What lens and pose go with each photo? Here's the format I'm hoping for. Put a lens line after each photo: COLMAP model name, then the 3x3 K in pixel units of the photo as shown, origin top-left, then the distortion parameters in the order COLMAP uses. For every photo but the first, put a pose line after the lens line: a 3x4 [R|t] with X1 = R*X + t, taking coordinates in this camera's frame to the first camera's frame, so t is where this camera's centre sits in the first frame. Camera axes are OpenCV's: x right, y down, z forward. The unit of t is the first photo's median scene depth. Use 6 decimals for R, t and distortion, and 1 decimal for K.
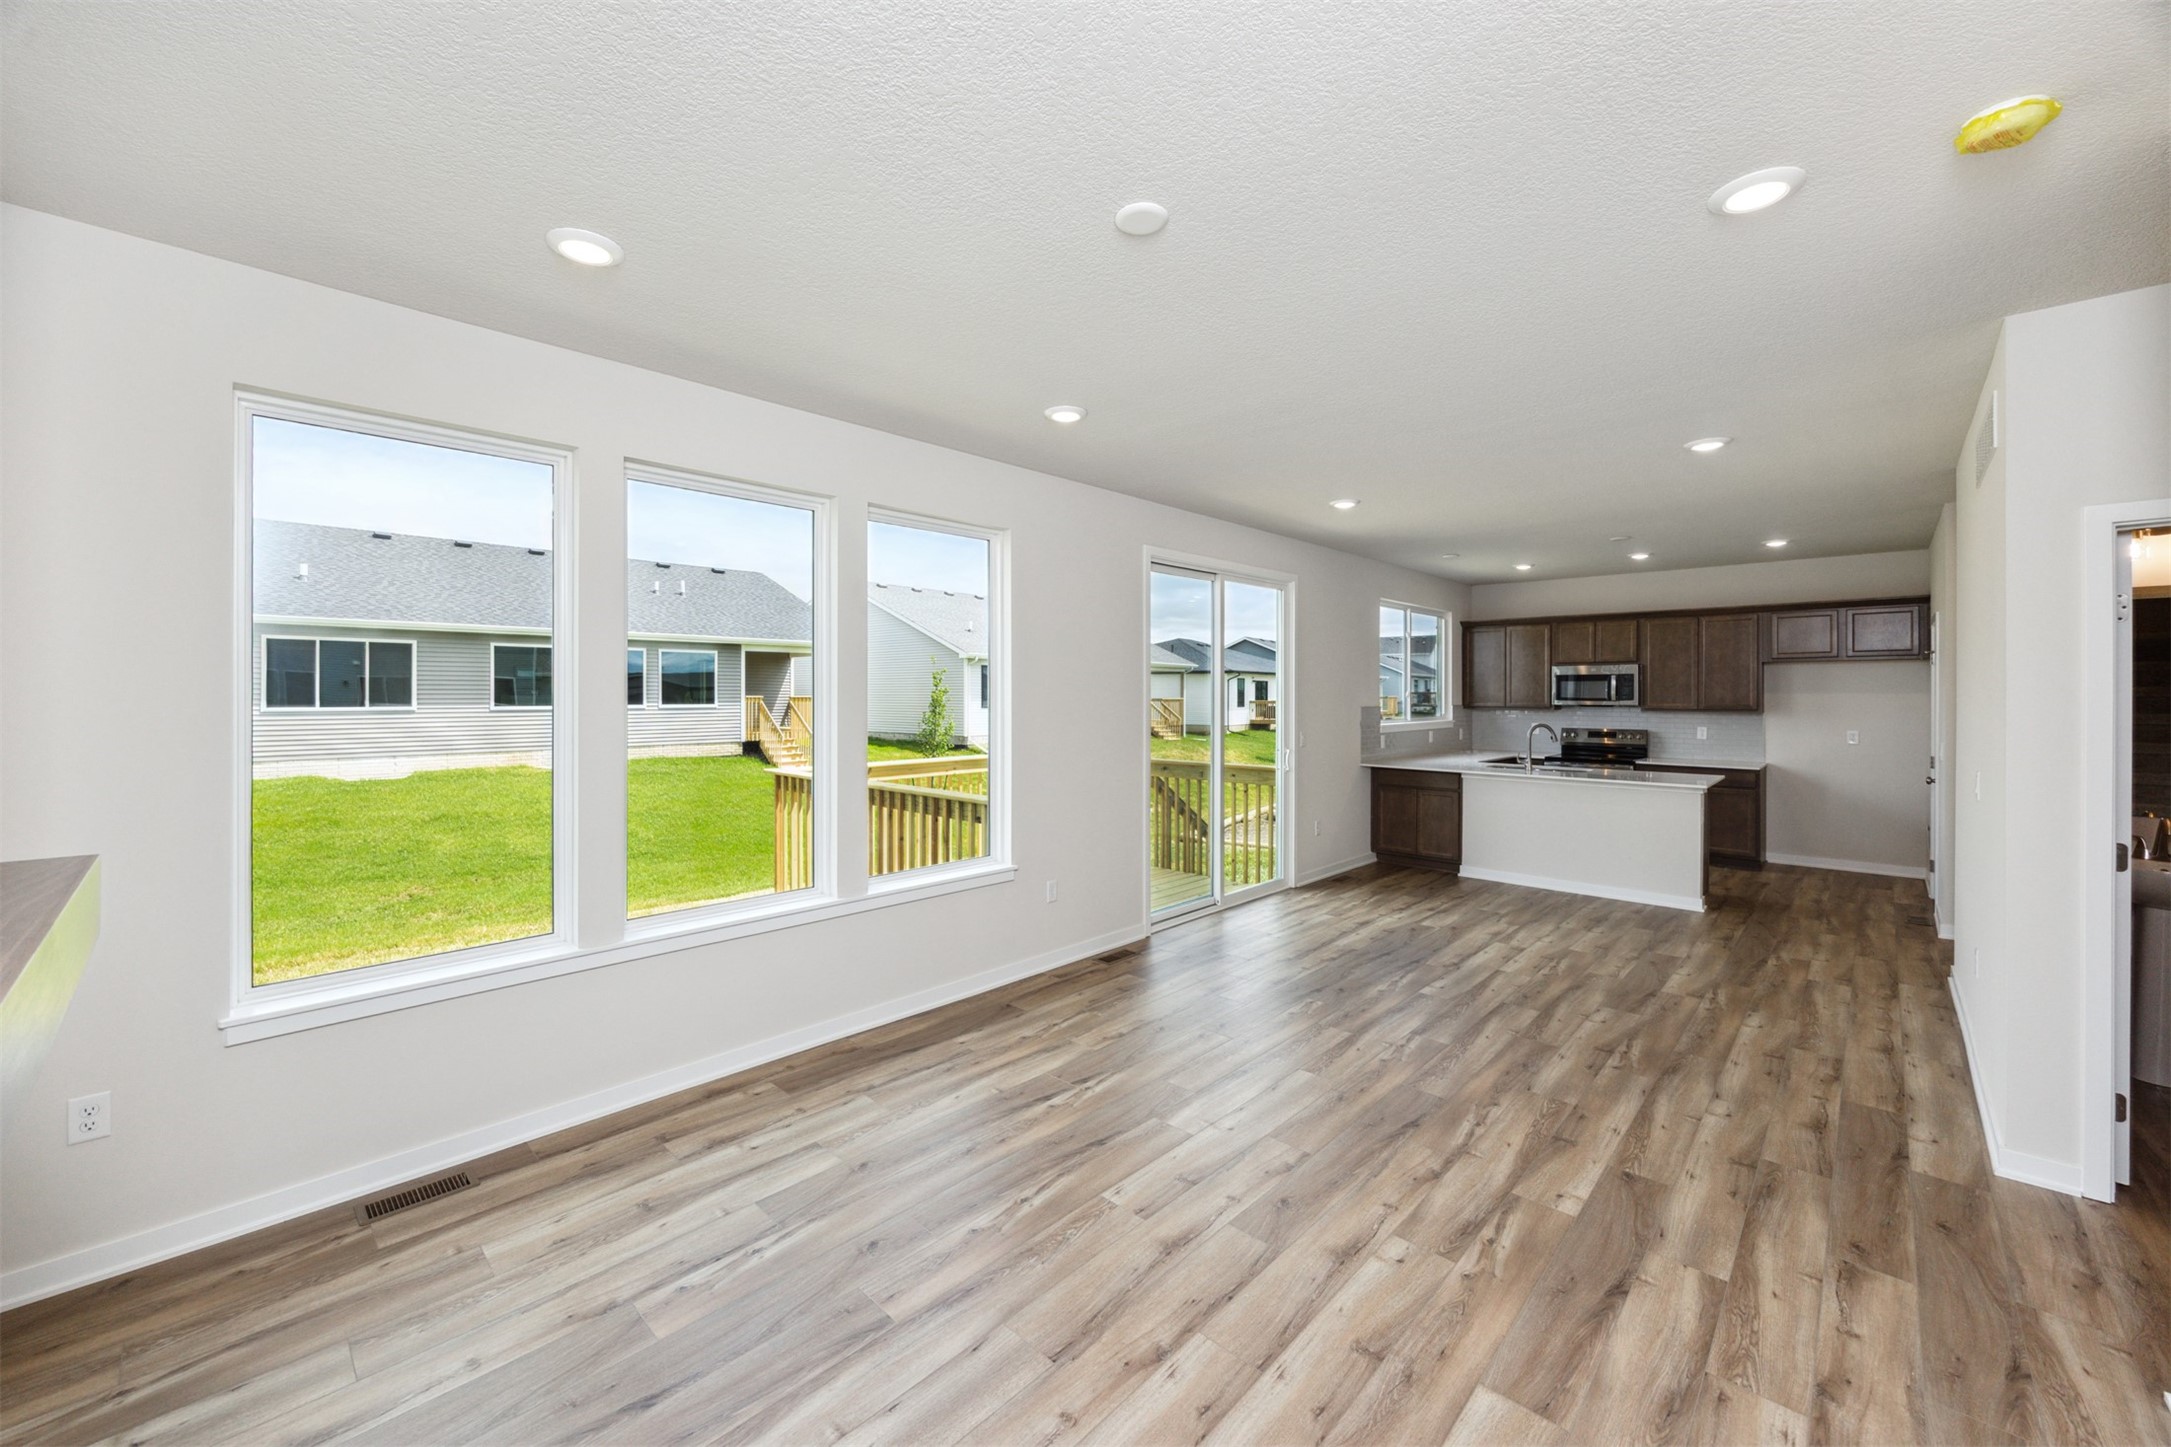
lens RADIAL K [[847.0, 0, 1063.7], [0, 847.0, 696.8], [0, 0, 1]] dist [-0.004779, -0.000128]
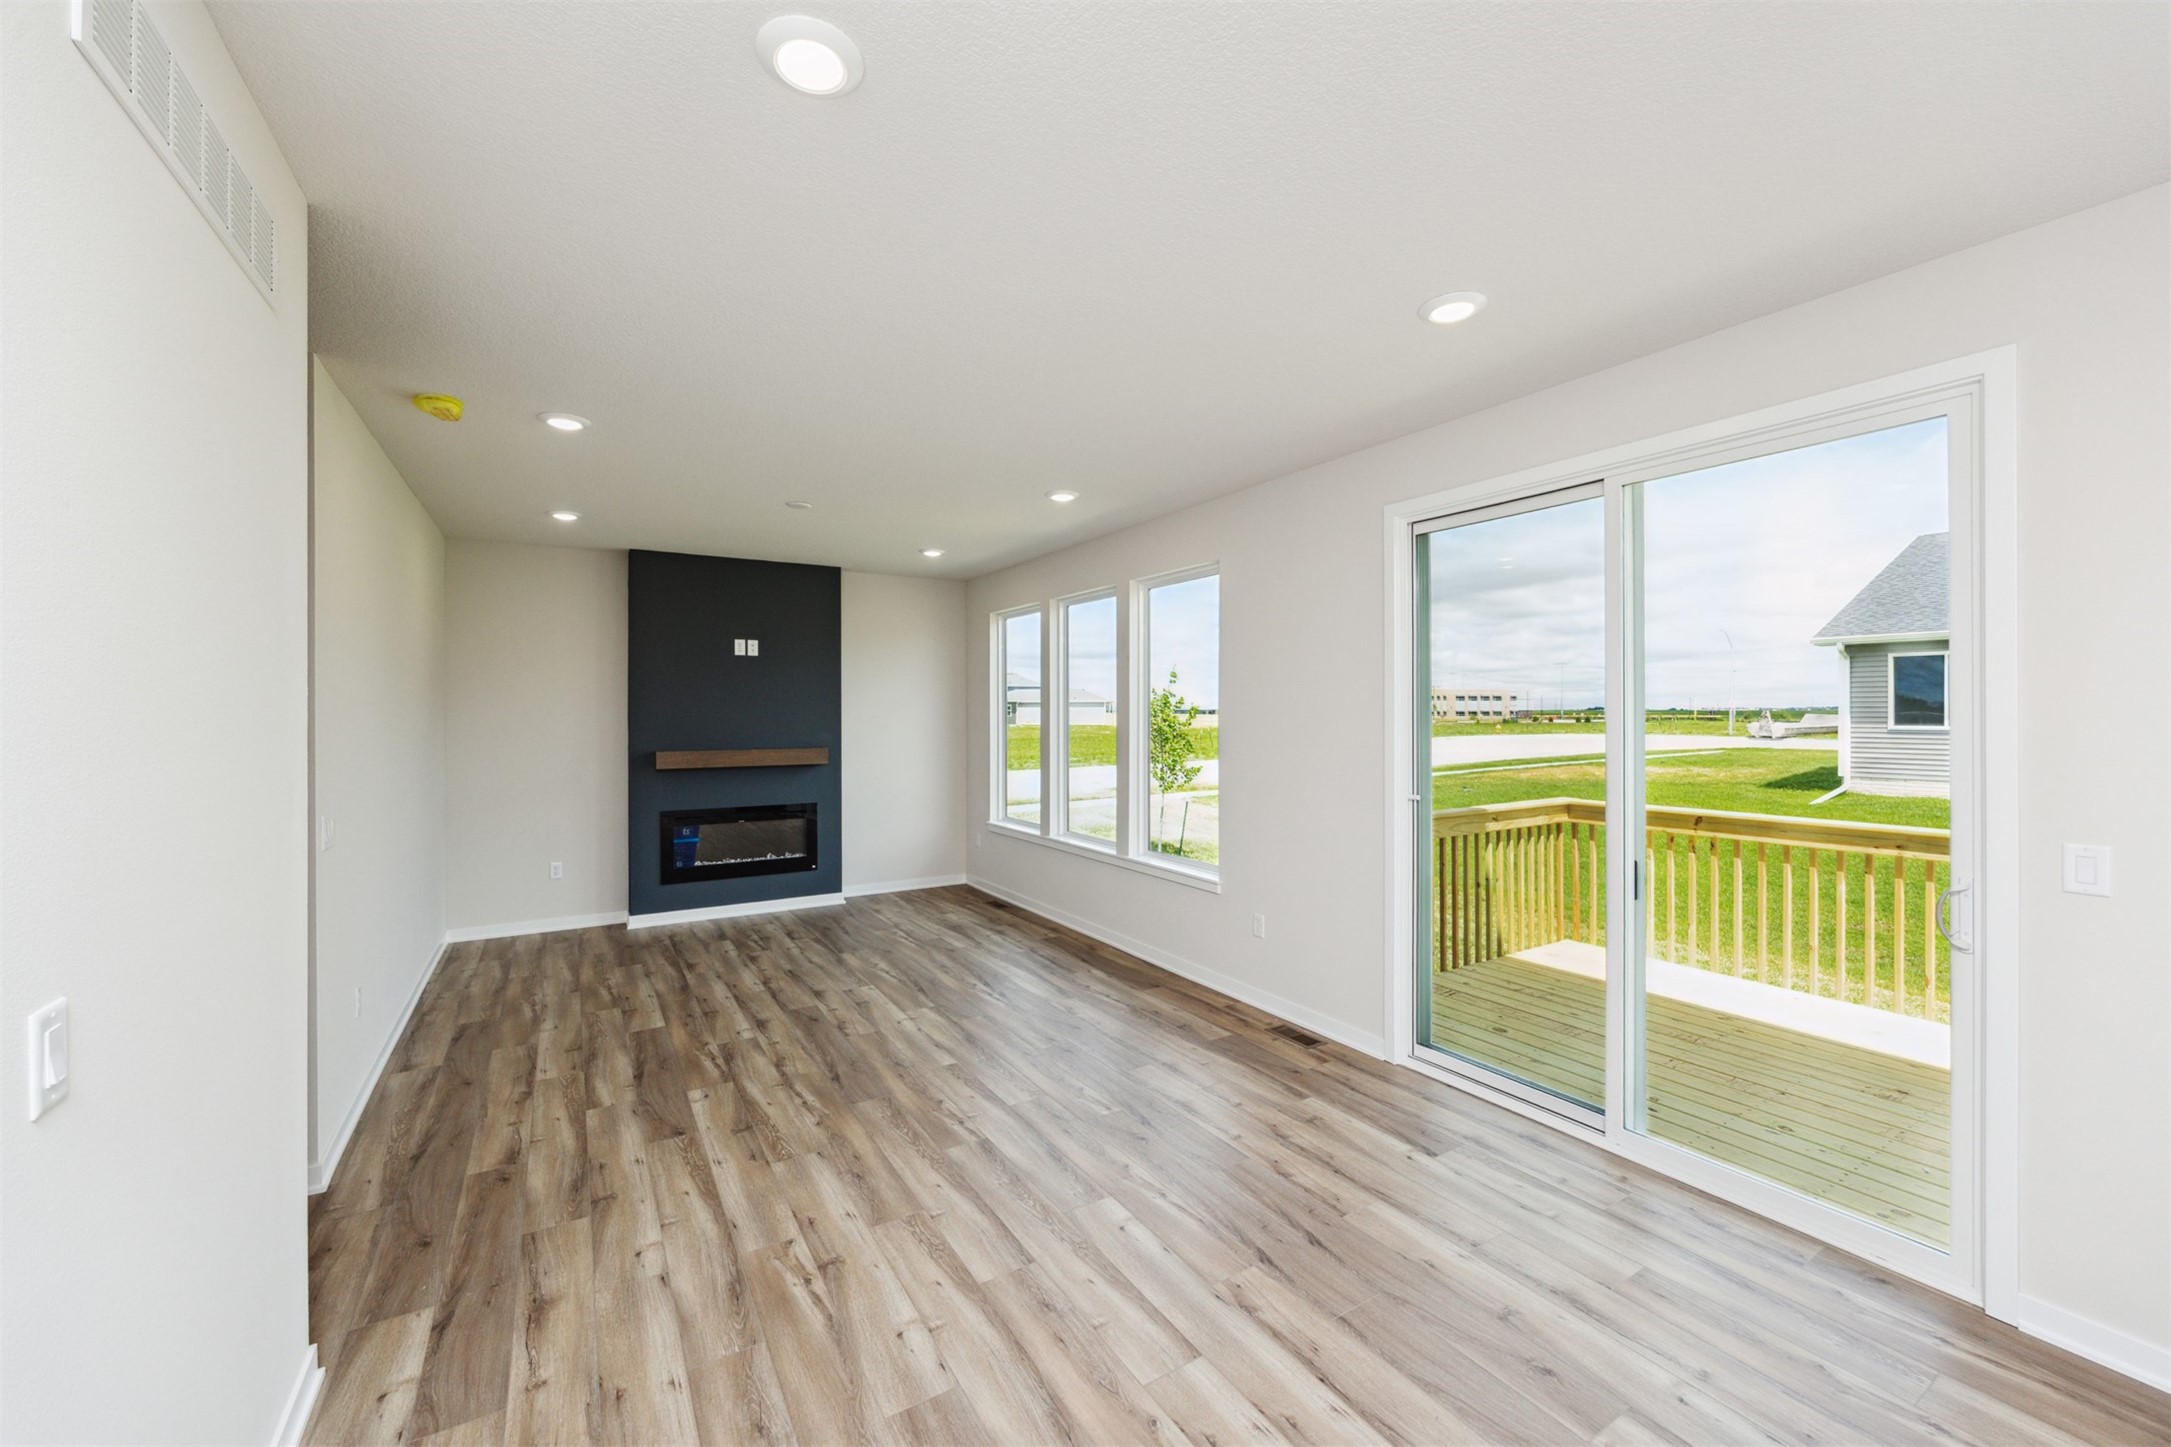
lens RADIAL K [[847.0, 0, 1085.3], [0, 847.0, 715.5], [0, 0, 1]] dist [-0.004779, -0.000128]
pose [[-0.250400, 0.003573, -0.968136, 1.060825], [-0.001488, 0.999991, 0.004076, -0.009680], [0.968141, 0.002461, -0.250393, 1.174127]]
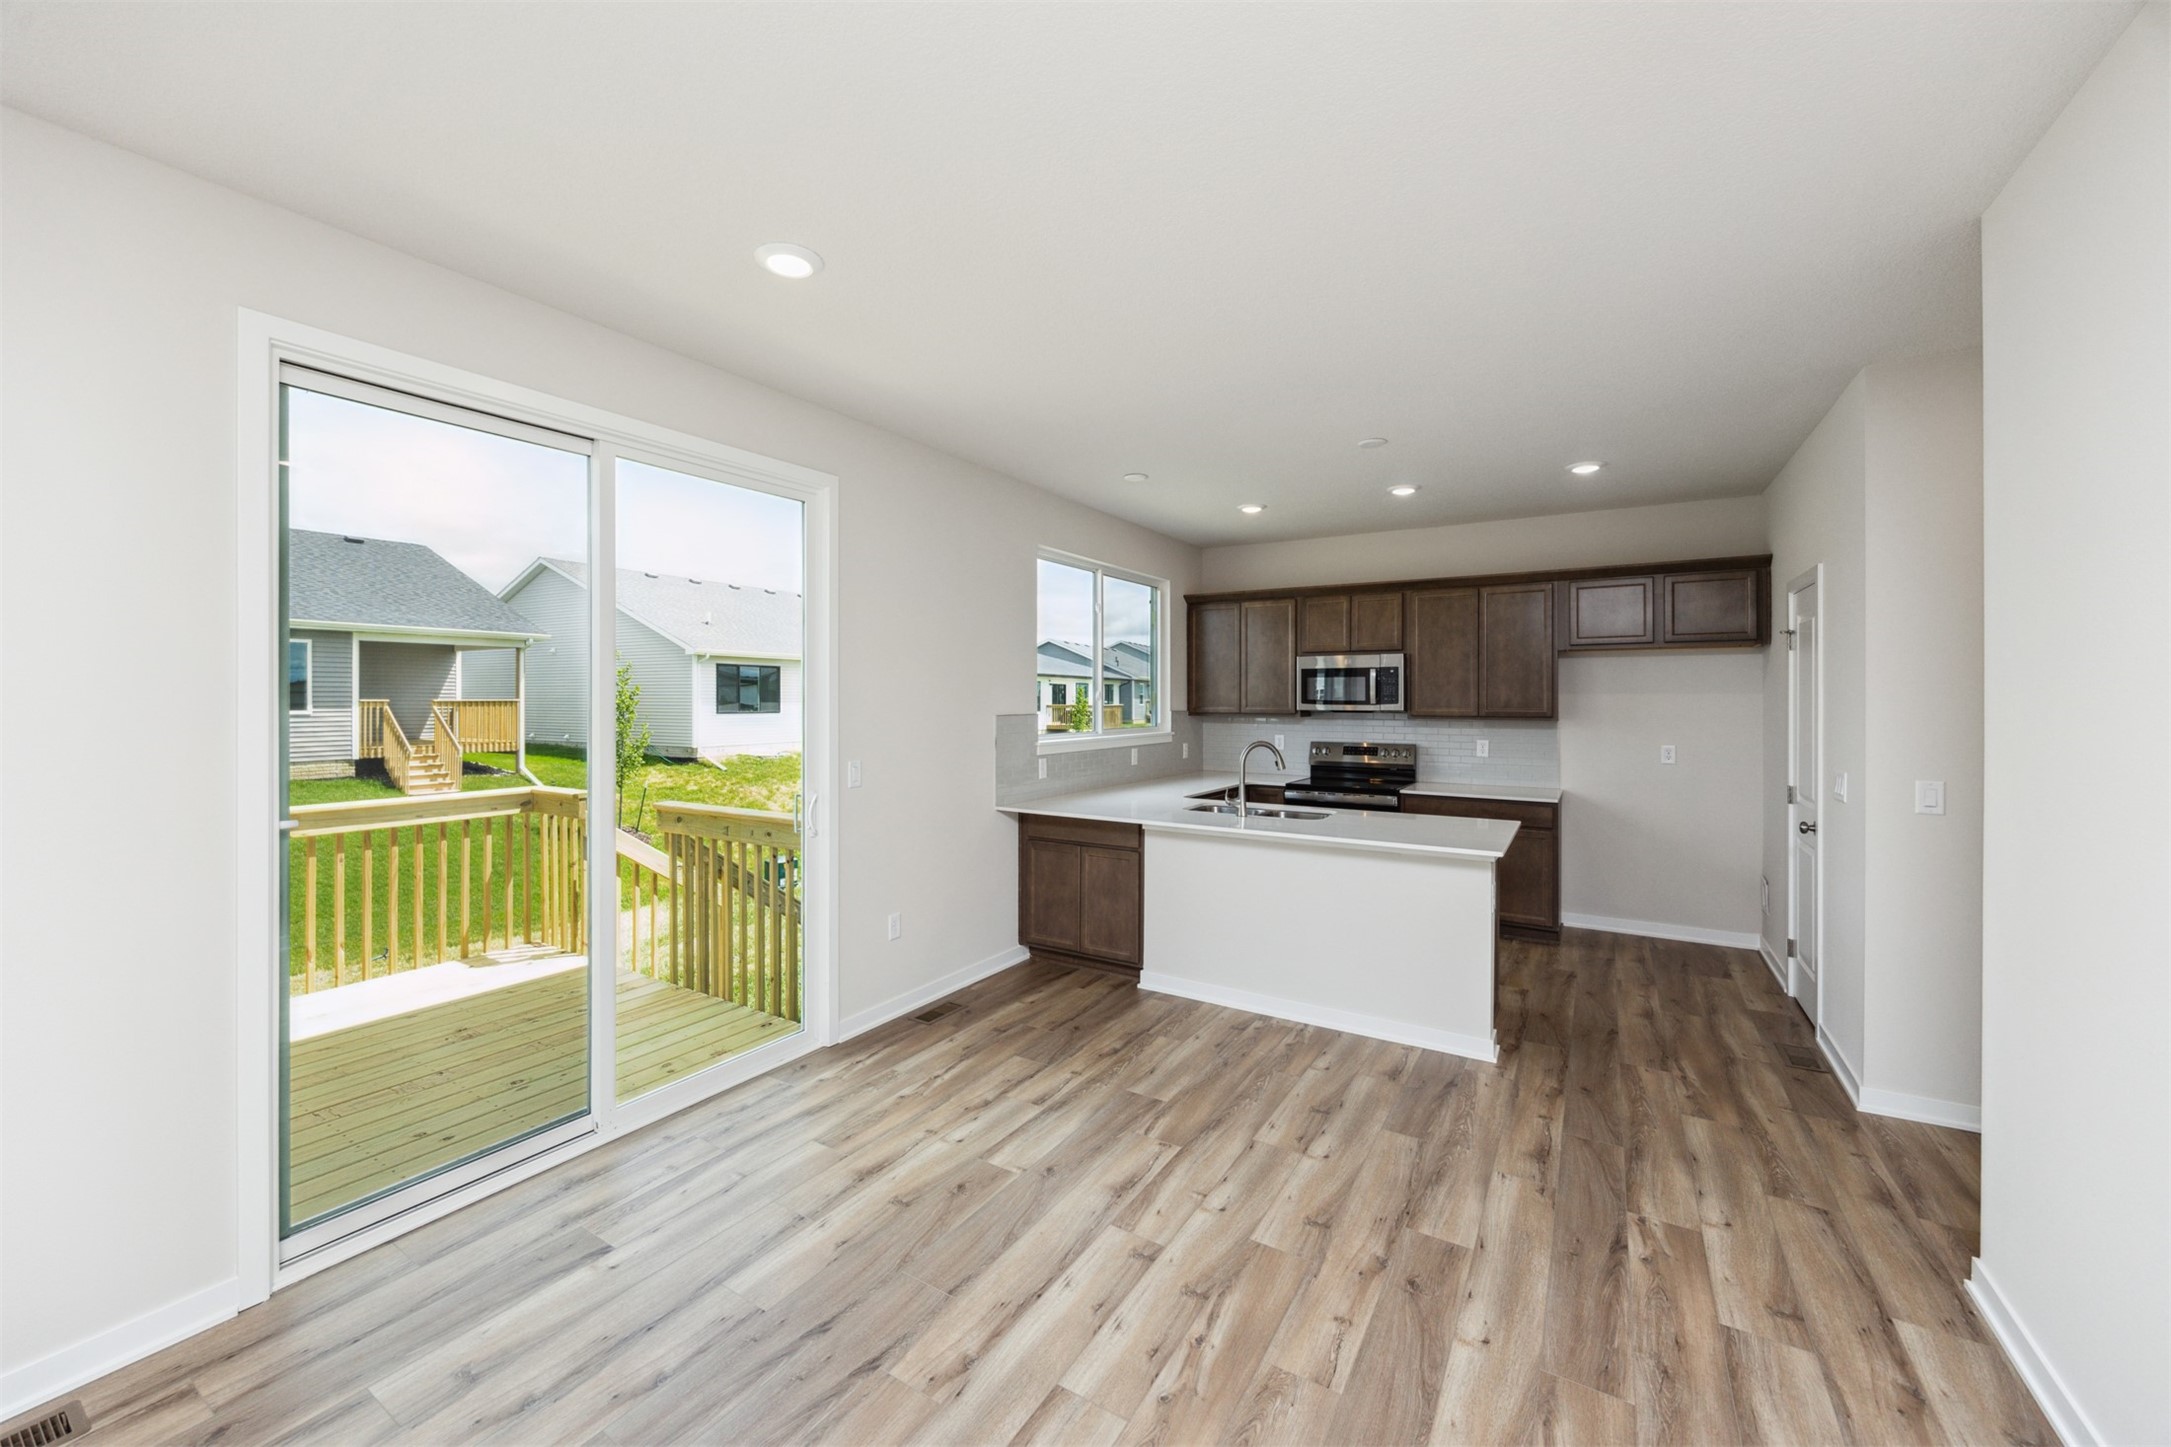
lens RADIAL K [[847.0, 0, 1059.3], [0, 847.0, 699.4], [0, 0, 1]] dist [-0.004779, -0.000128]
pose [[0.980503, 0.000063, 0.196506, 0.488890], [0.000278, 0.999999, -0.001710, 0.002803], [-0.196506, 0.001731, 0.980501, 0.684544]]
